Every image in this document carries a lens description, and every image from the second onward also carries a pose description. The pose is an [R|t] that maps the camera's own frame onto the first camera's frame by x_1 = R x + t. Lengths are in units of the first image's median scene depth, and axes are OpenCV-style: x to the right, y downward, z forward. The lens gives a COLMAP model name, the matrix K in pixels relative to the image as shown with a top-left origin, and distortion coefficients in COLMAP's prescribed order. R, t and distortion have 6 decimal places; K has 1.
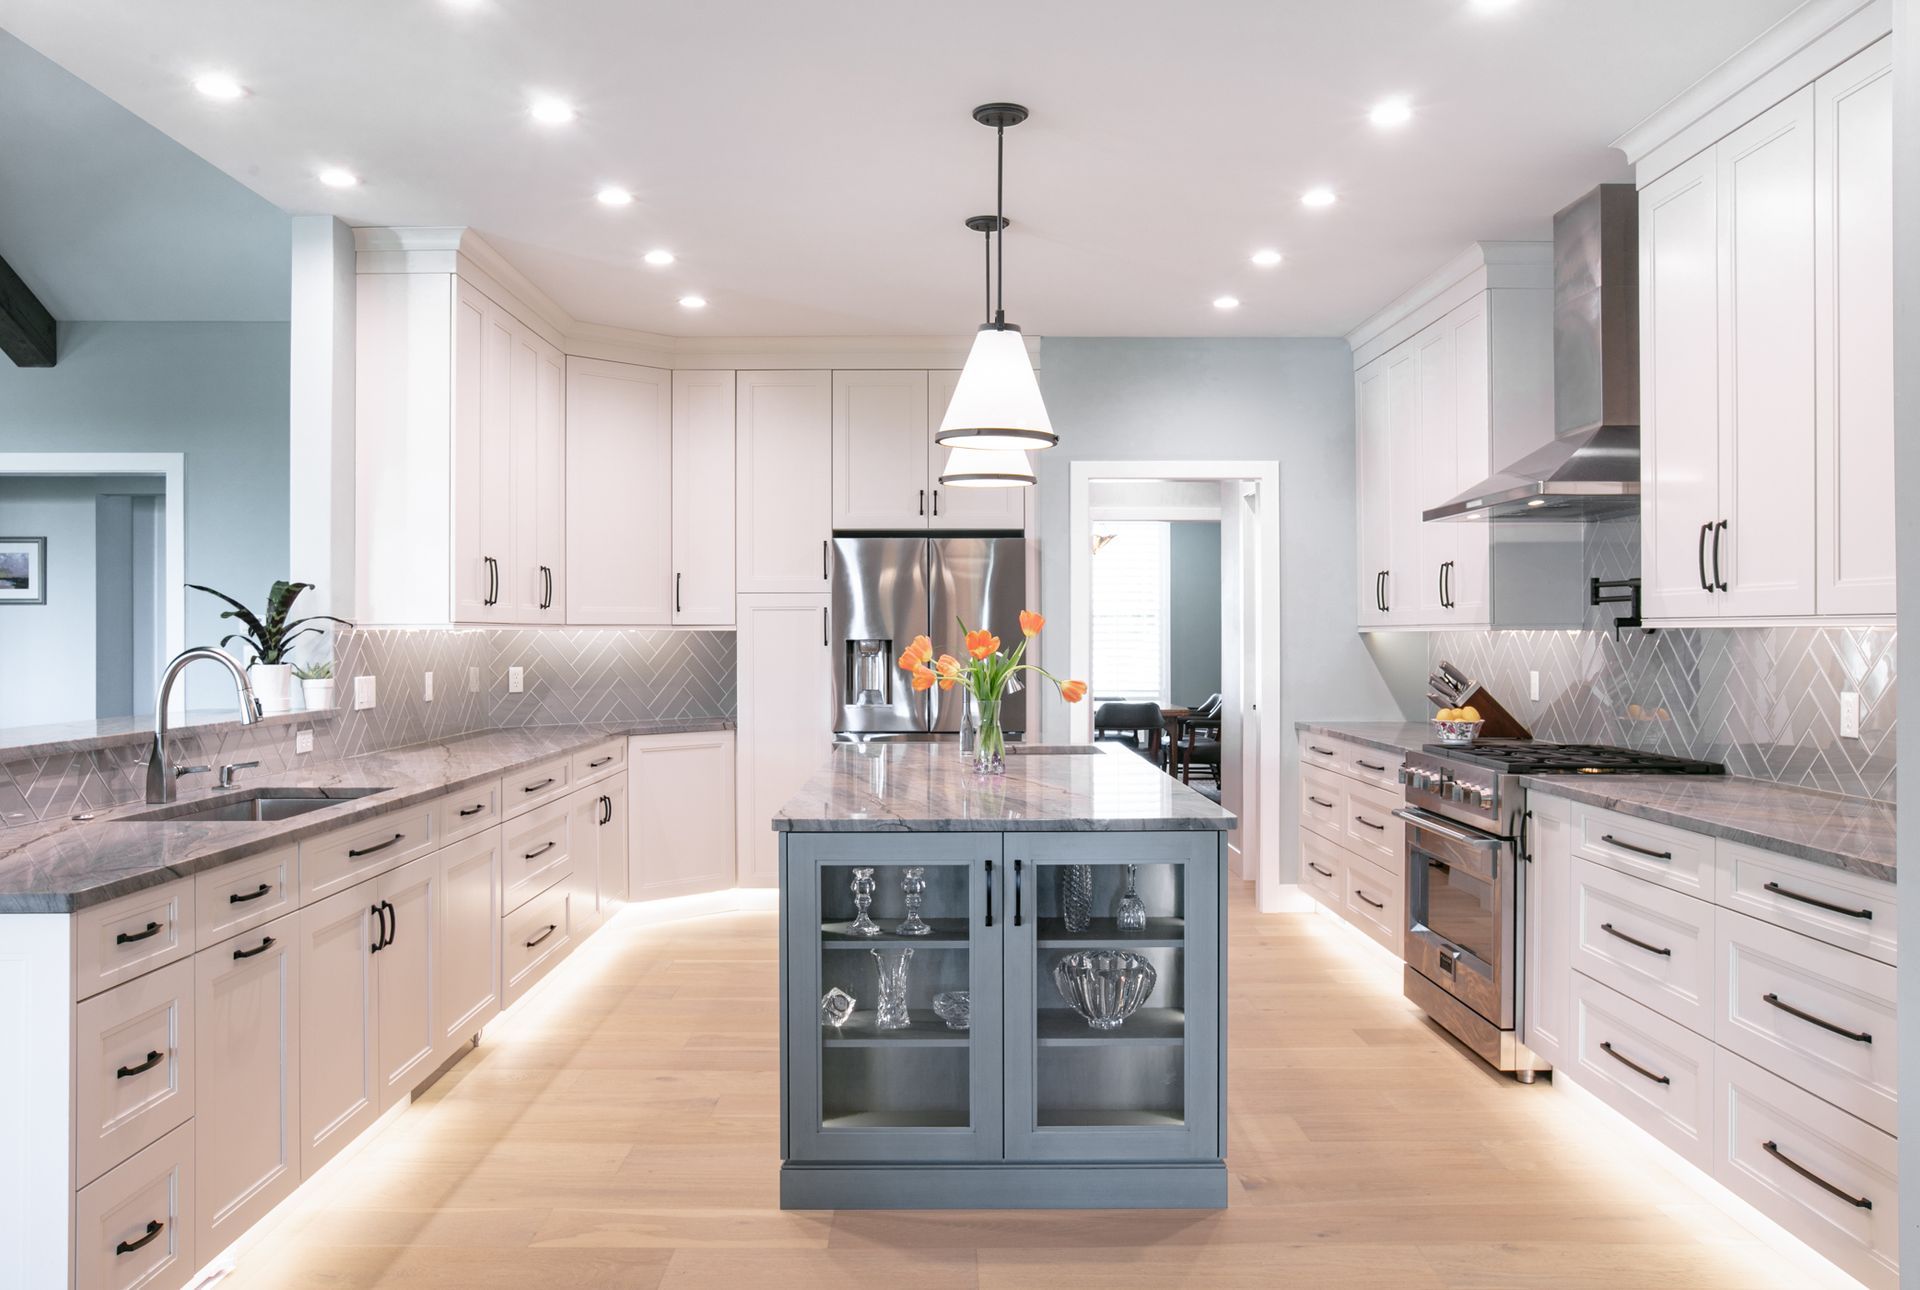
lens RADIAL K [[1704.1, 0, 960.0], [0, 1704.1, 645.0], [0, 0, 1]] dist [-0.064773, 0.010822]
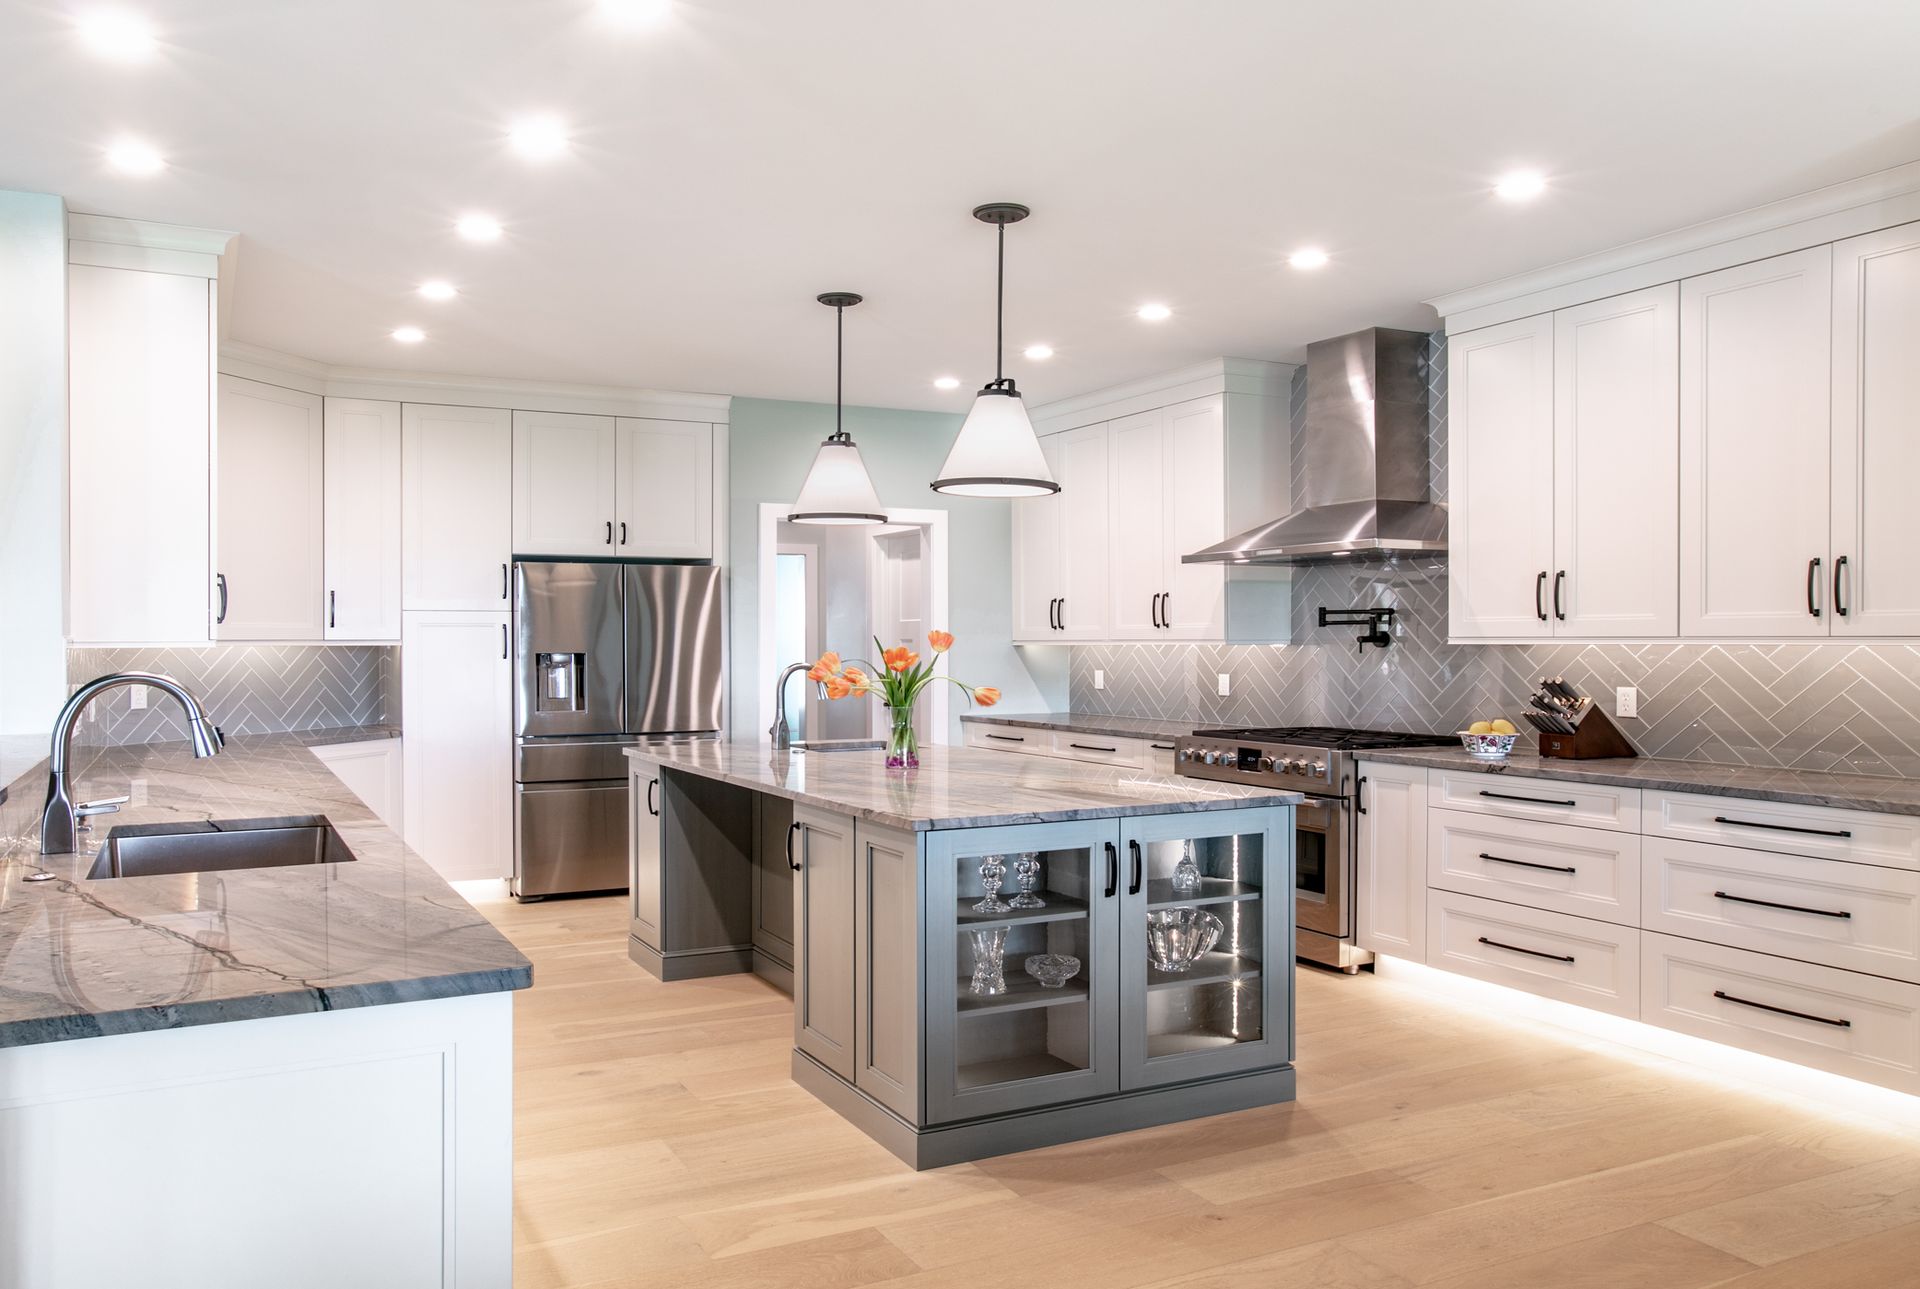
lens RADIAL K [[1322.5, 0, 960.0], [0, 1322.5, 644.5], [0, 0, 1]] dist [-0.009134, 0.000781]
pose [[0.874077, -0.005133, 0.485760, -0.468672], [0.007117, 0.999972, -0.002240, -0.009770], [-0.485735, 0.005416, 0.874089, 0.210726]]
